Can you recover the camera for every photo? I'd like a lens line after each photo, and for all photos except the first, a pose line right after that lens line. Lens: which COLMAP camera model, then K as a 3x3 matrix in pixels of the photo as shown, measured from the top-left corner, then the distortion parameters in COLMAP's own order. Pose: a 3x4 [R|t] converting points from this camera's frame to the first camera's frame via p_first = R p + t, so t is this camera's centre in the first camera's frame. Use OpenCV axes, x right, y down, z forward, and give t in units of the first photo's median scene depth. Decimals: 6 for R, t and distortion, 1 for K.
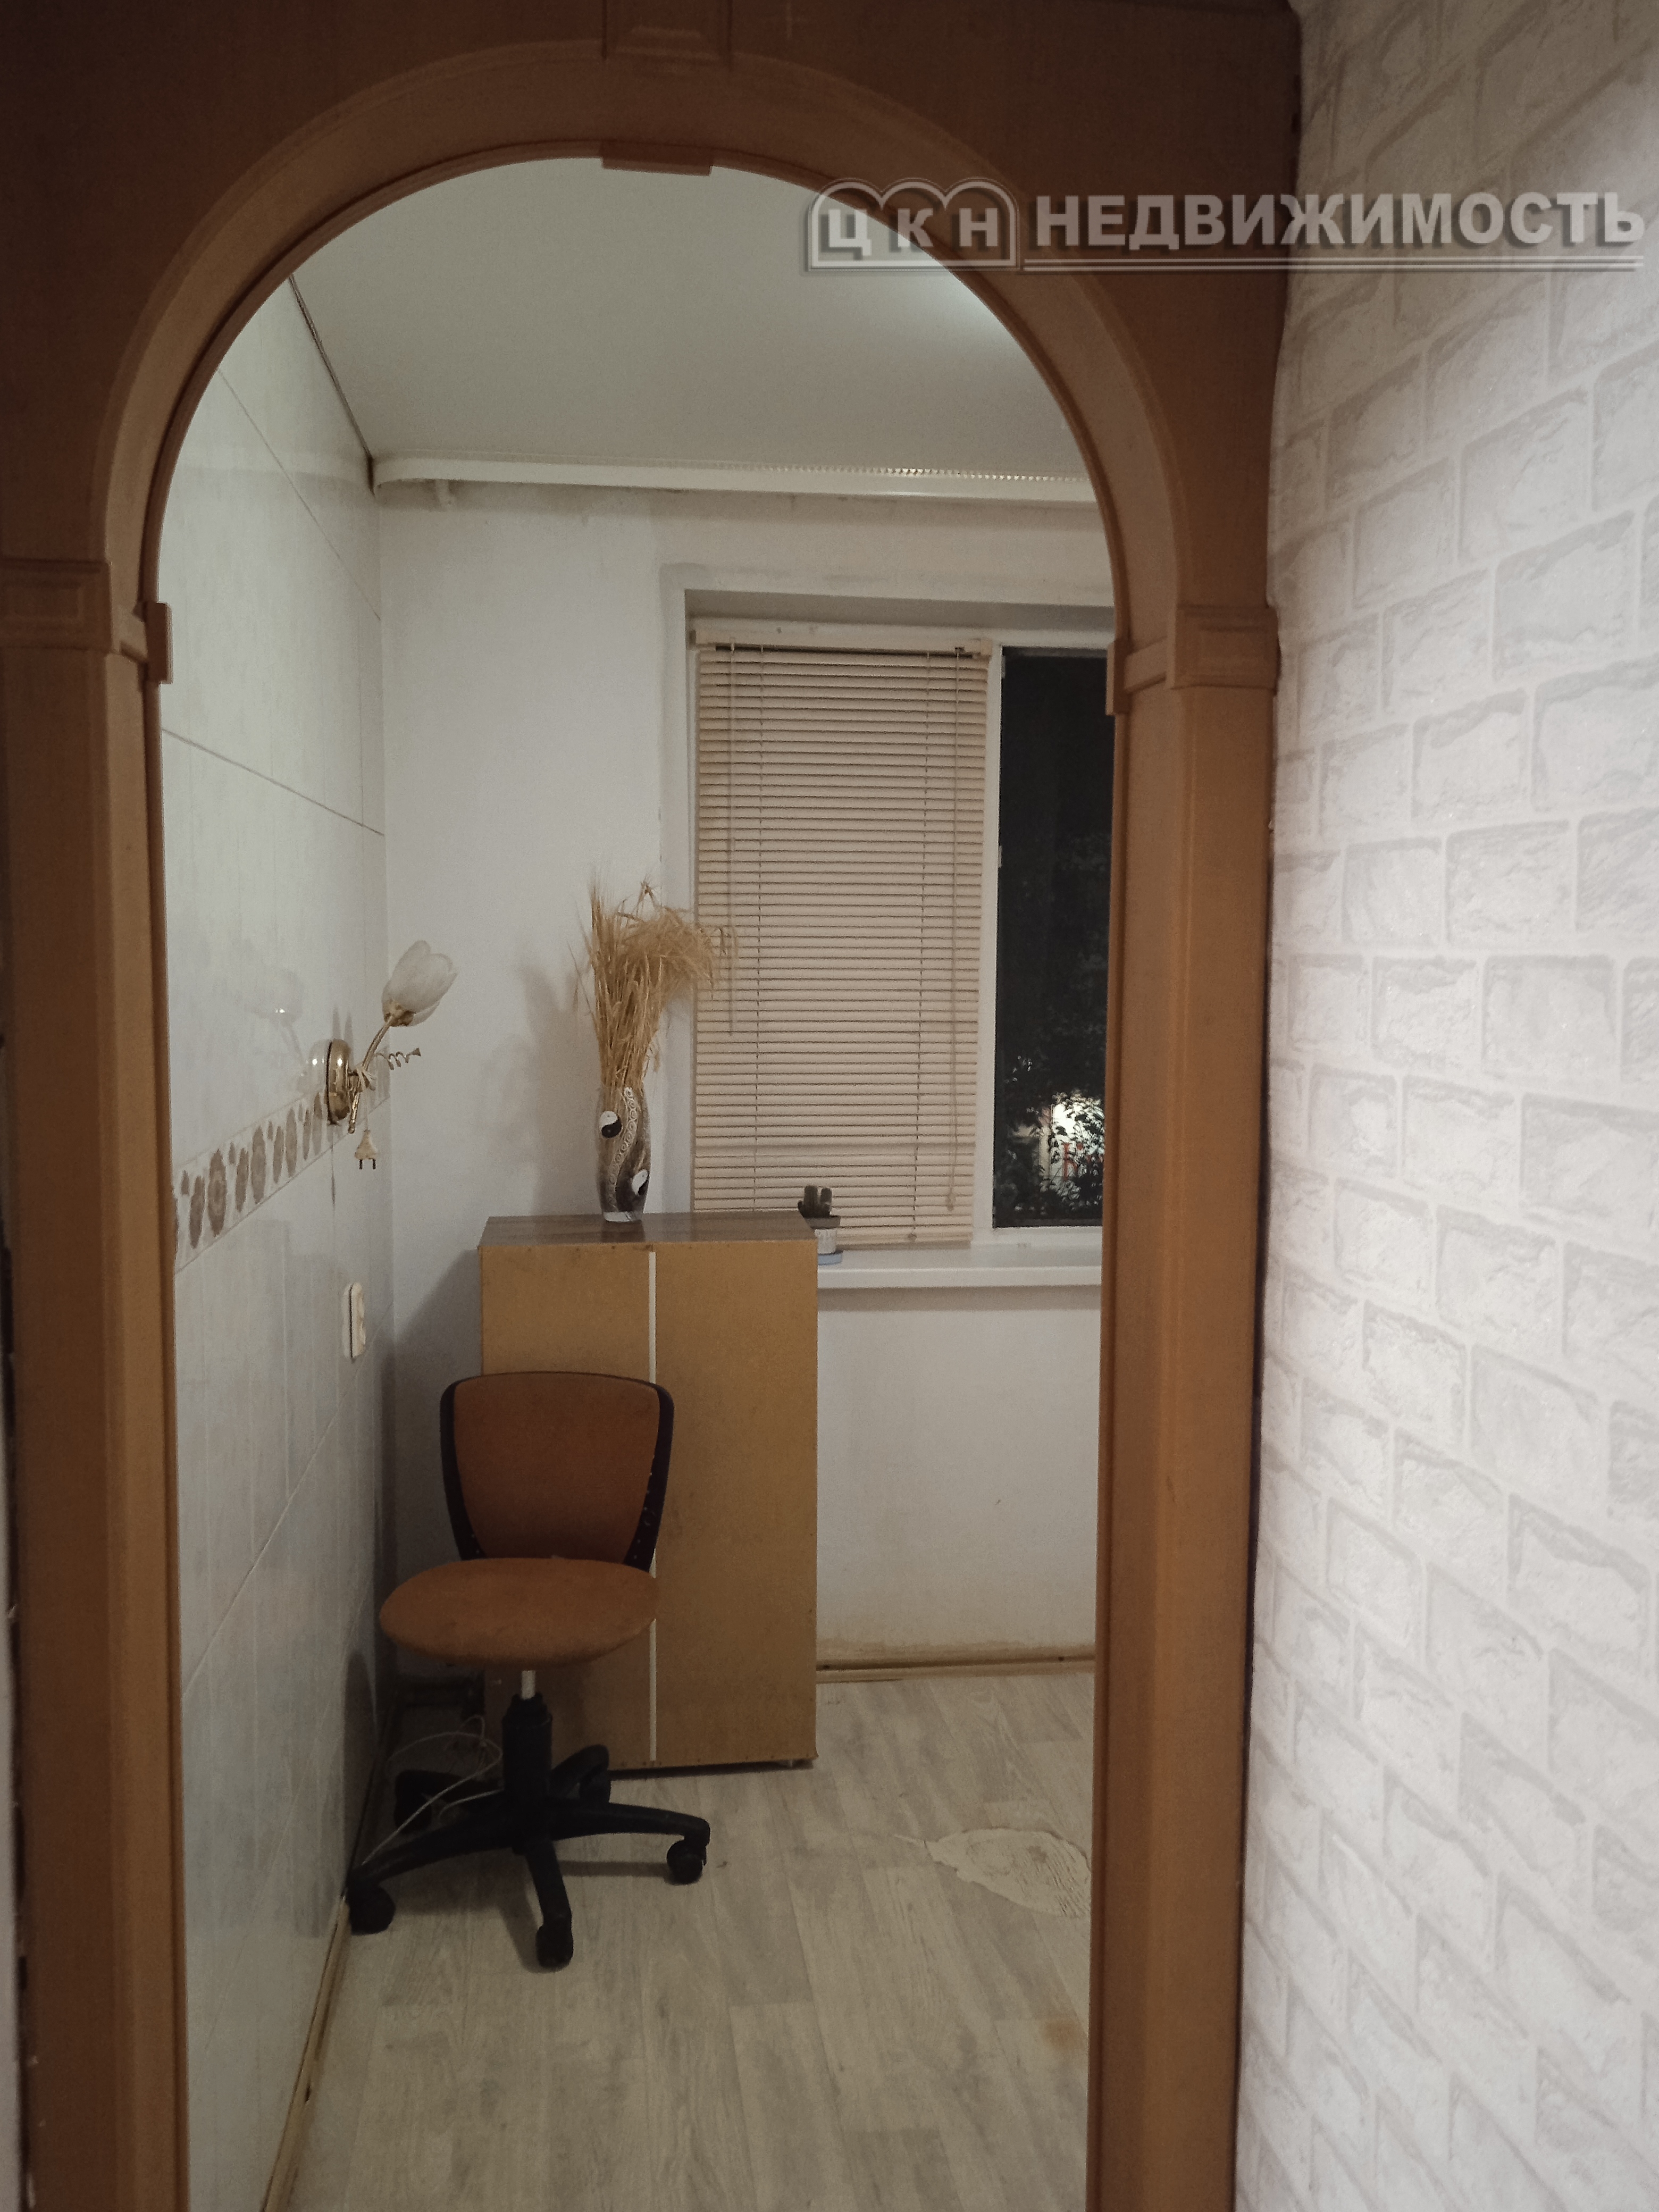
lens RADIAL K [[1799.8, 0, 832.0], [0, 1799.8, 1112.7], [0, 0, 1]] dist [0.010702, -0.012478]
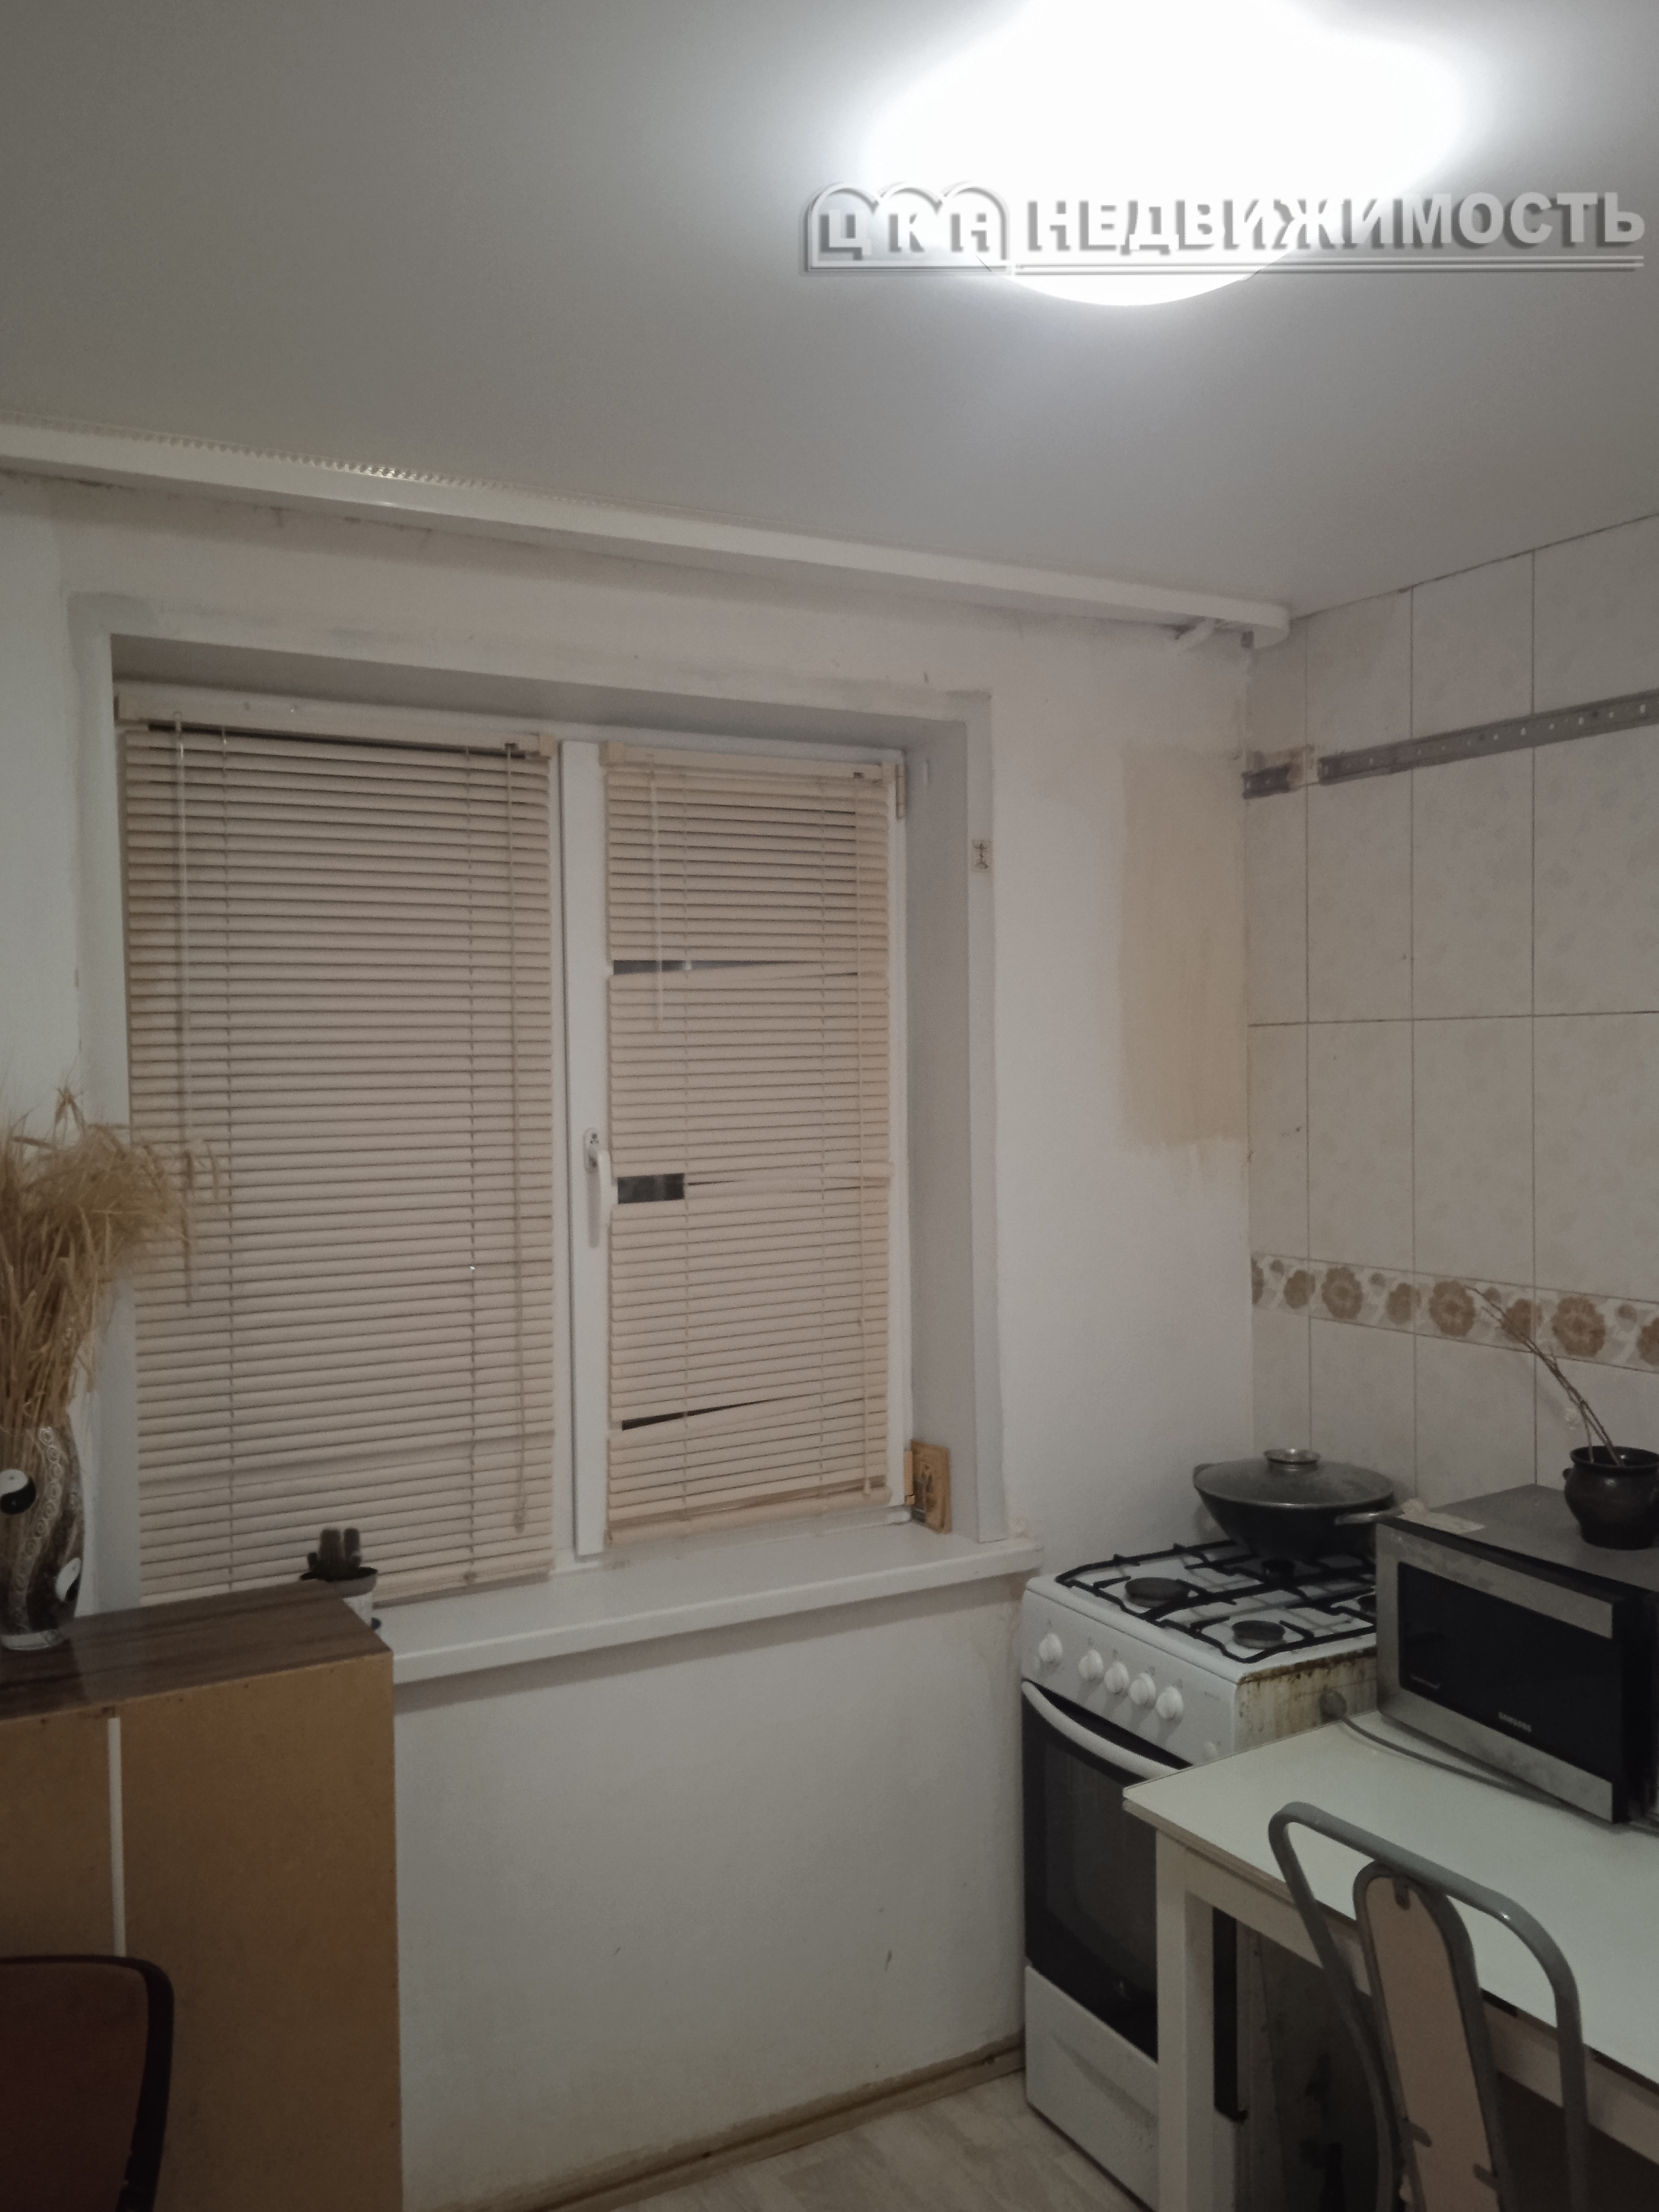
lens RADIAL K [[1799.8, 0, 828.8], [0, 1799.8, 1085.7], [0, 0, 1]] dist [0.010702, -0.012478]
pose [[0.925639, -0.026518, 0.377478, -0.086860], [0.057027, 0.995924, -0.069875, -0.064538], [-0.374087, 0.086205, 0.923379, 0.300085]]
